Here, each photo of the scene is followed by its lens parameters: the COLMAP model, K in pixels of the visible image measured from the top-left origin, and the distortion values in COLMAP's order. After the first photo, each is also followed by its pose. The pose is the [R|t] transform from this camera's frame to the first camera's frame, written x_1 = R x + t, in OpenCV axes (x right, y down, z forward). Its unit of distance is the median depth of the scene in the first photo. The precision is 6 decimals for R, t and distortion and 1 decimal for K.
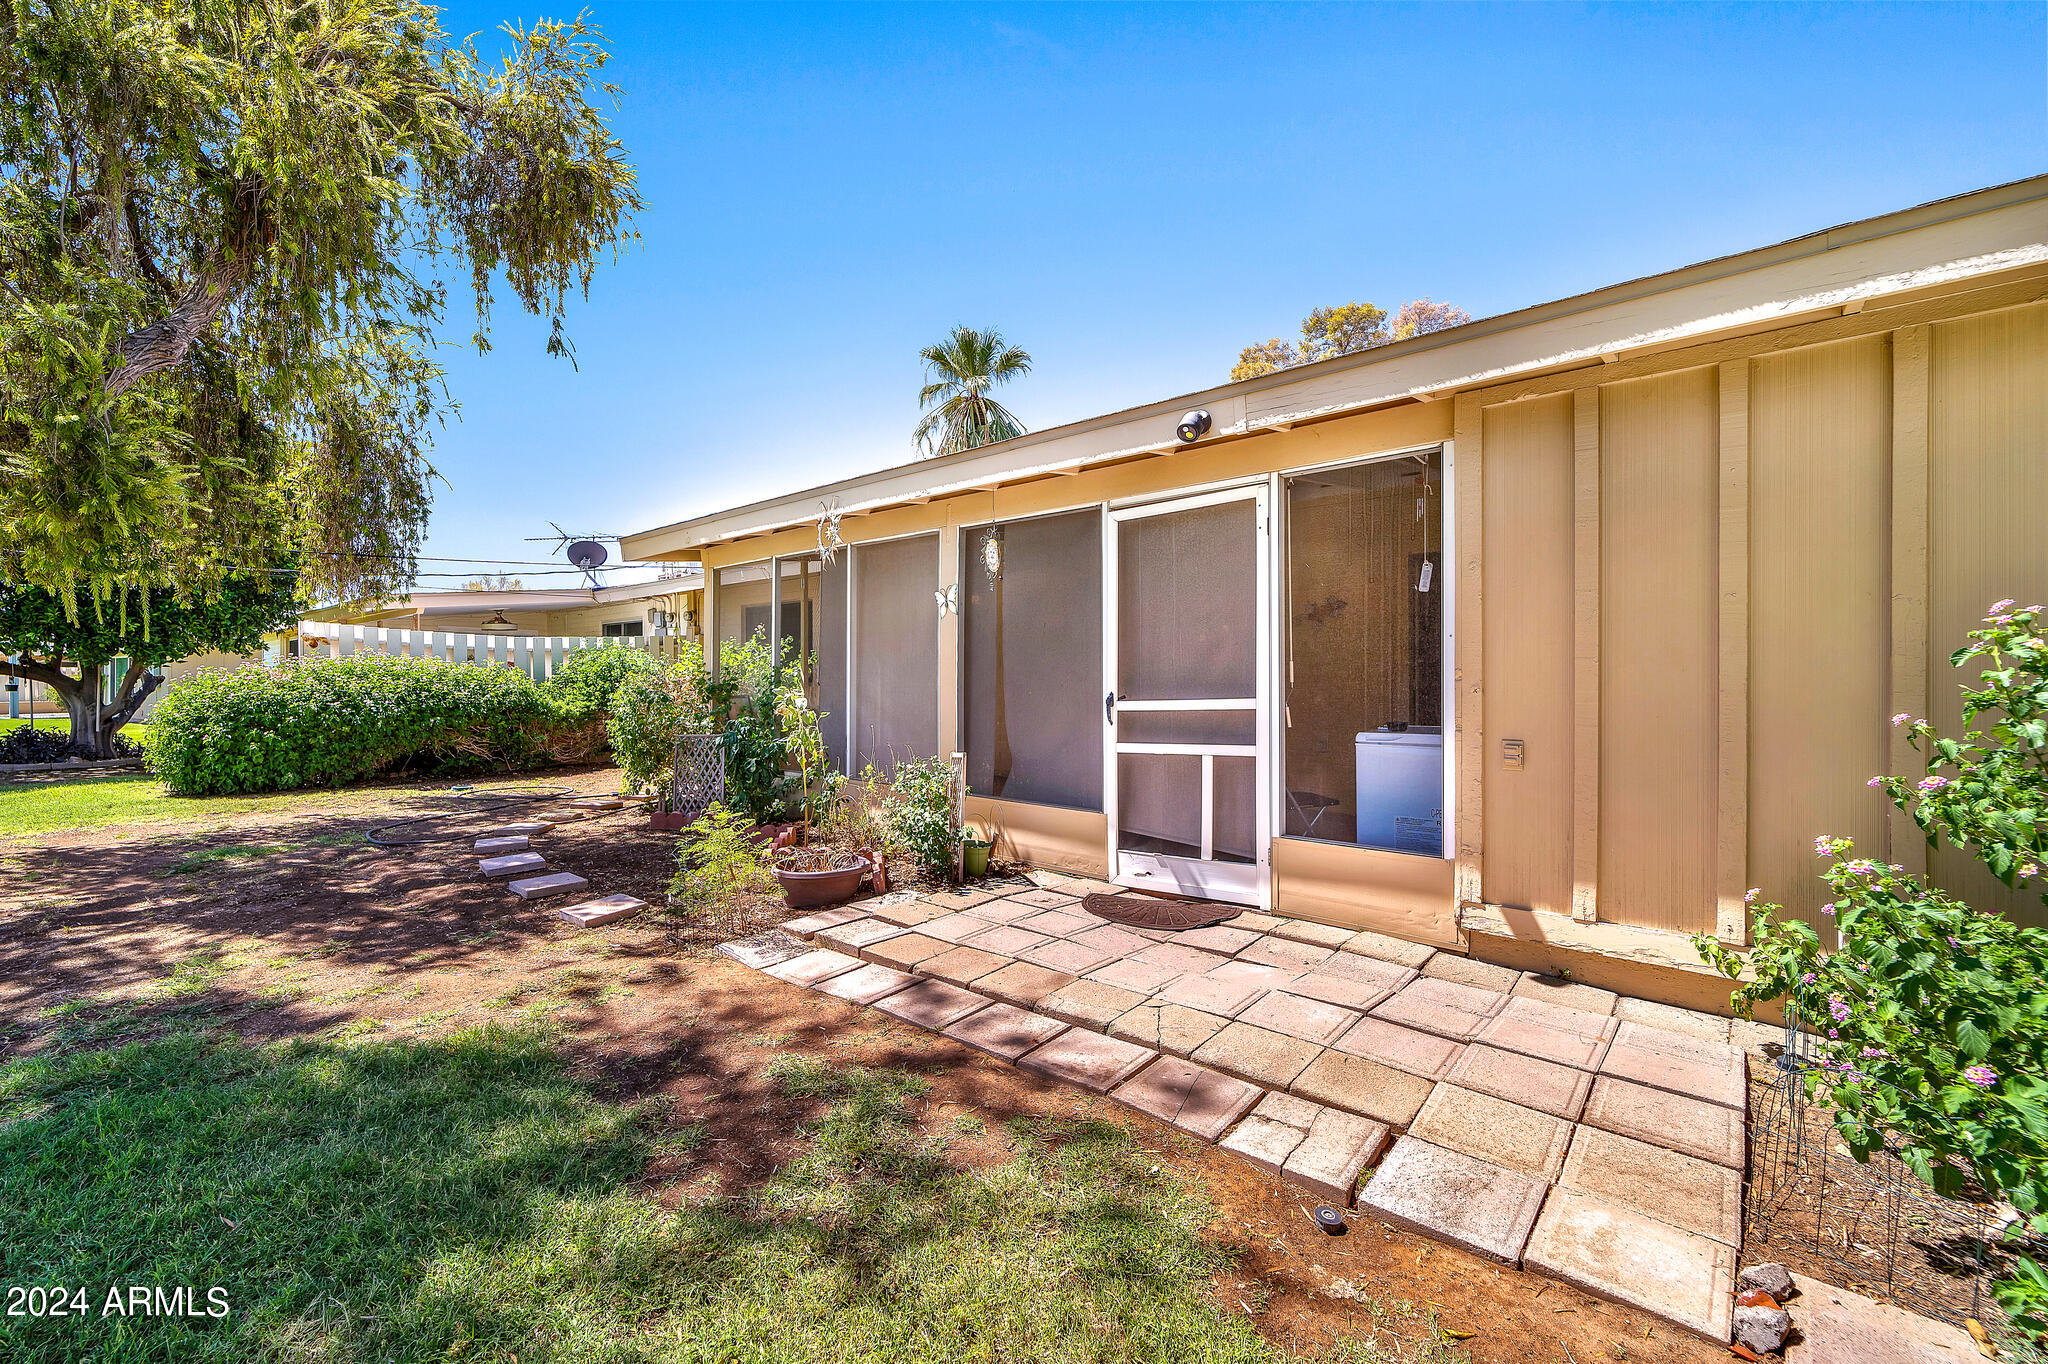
lens RADIAL K [[831.1, 0, 1009.4], [0, 831.1, 674.9], [0, 0, 1]] dist [0.003076, -0.002135]
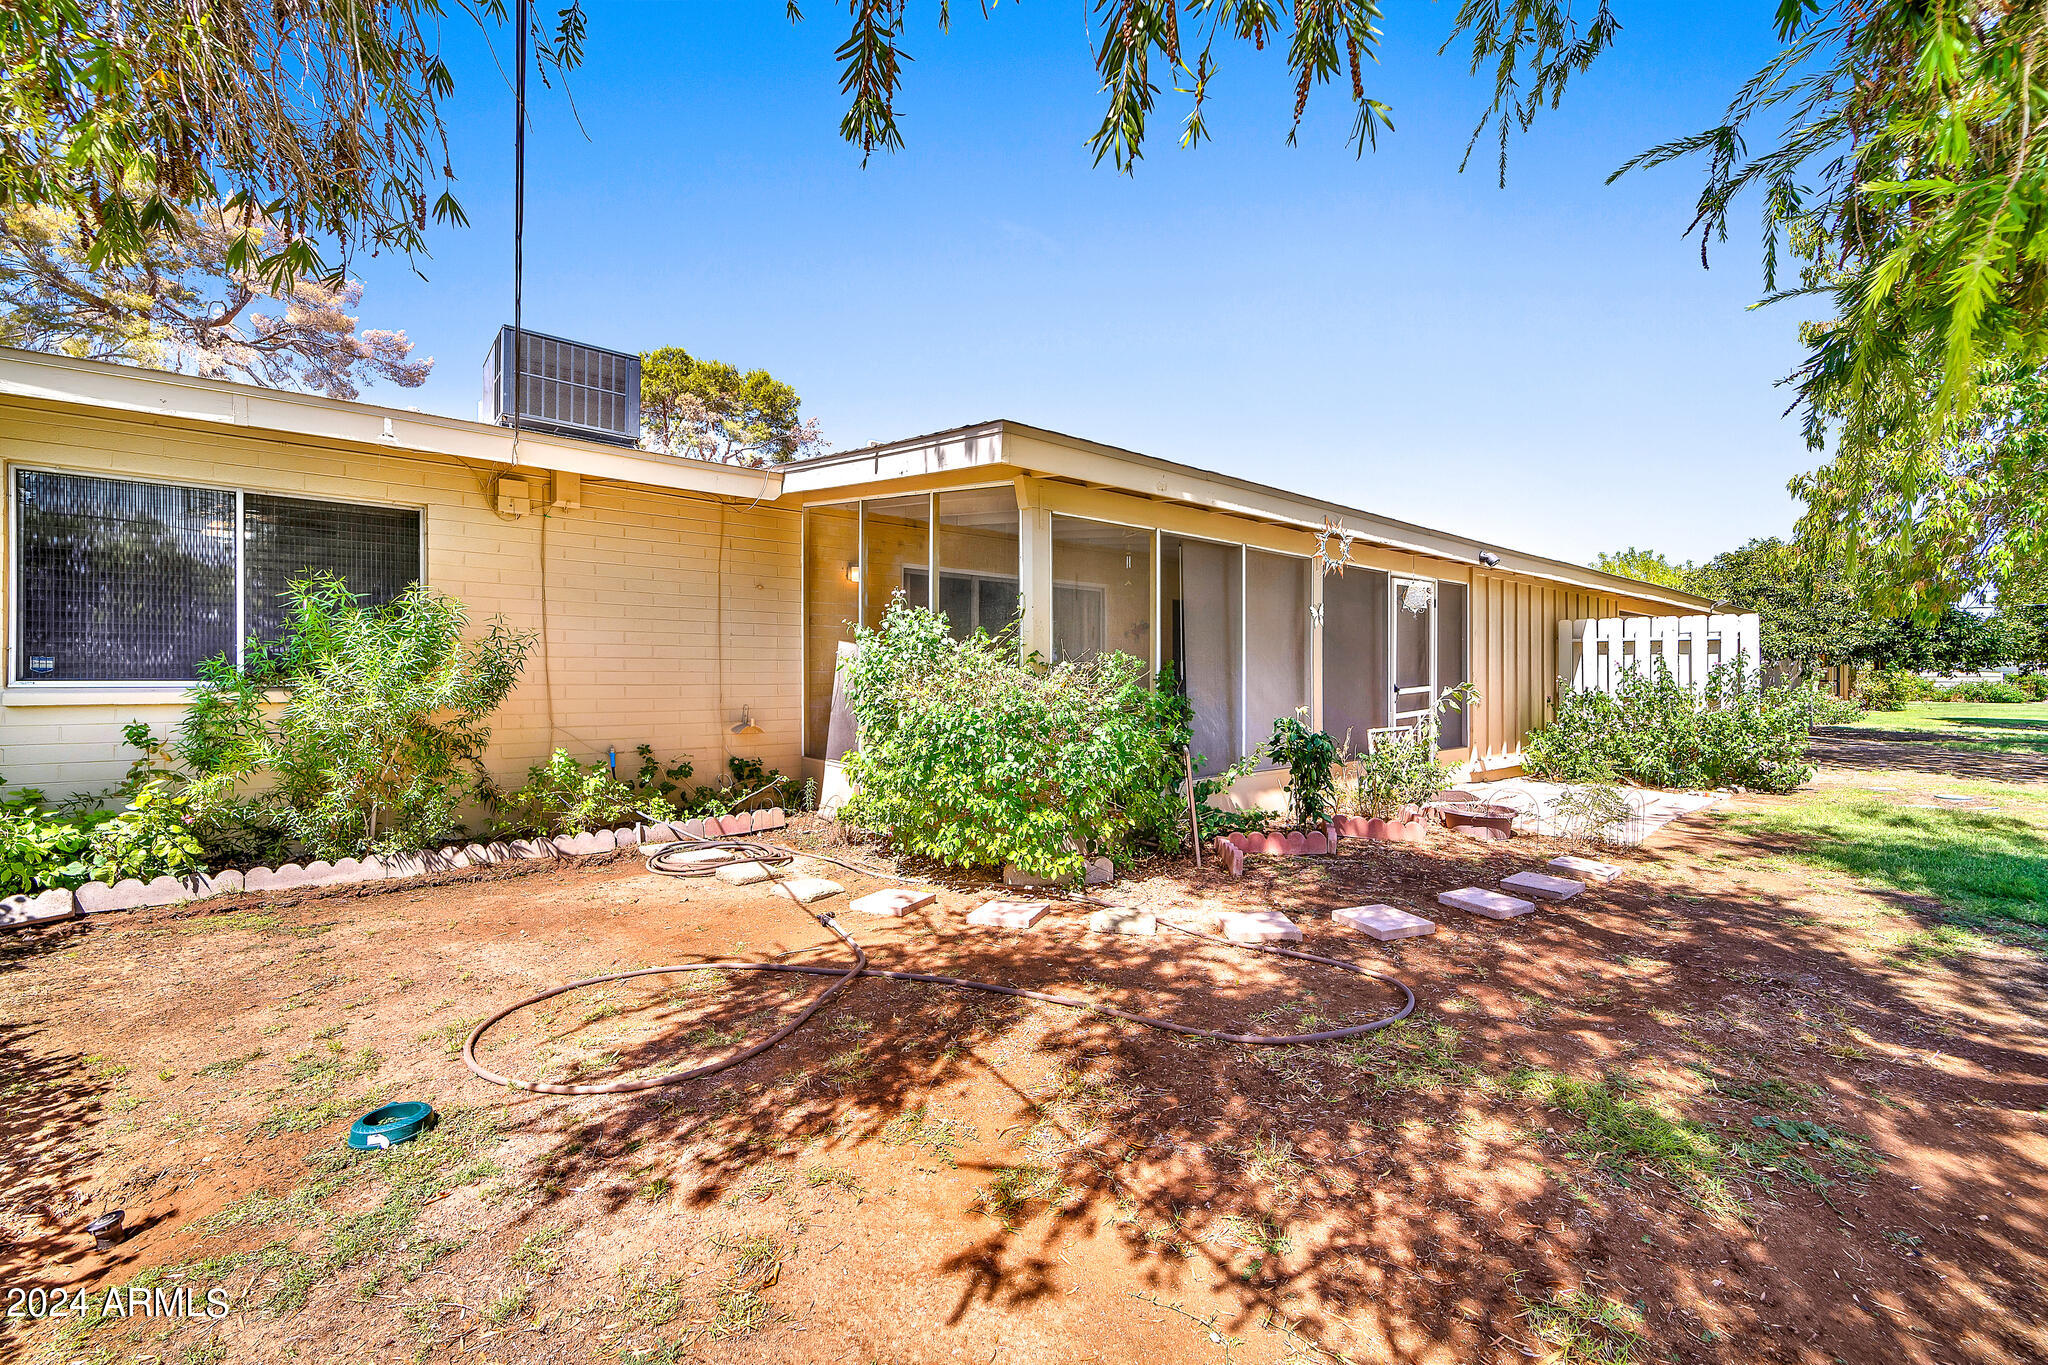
lens RADIAL K [[831.1, 0, 1009.4], [0, 831.1, 675.4], [0, 0, 1]] dist [0.003076, -0.002135]
pose [[0.147122, 0.002225, 0.989116, -1.676116], [0.000946, 0.999997, -0.002390, 0.007341], [-0.989118, 0.001287, 0.147119, 1.525473]]
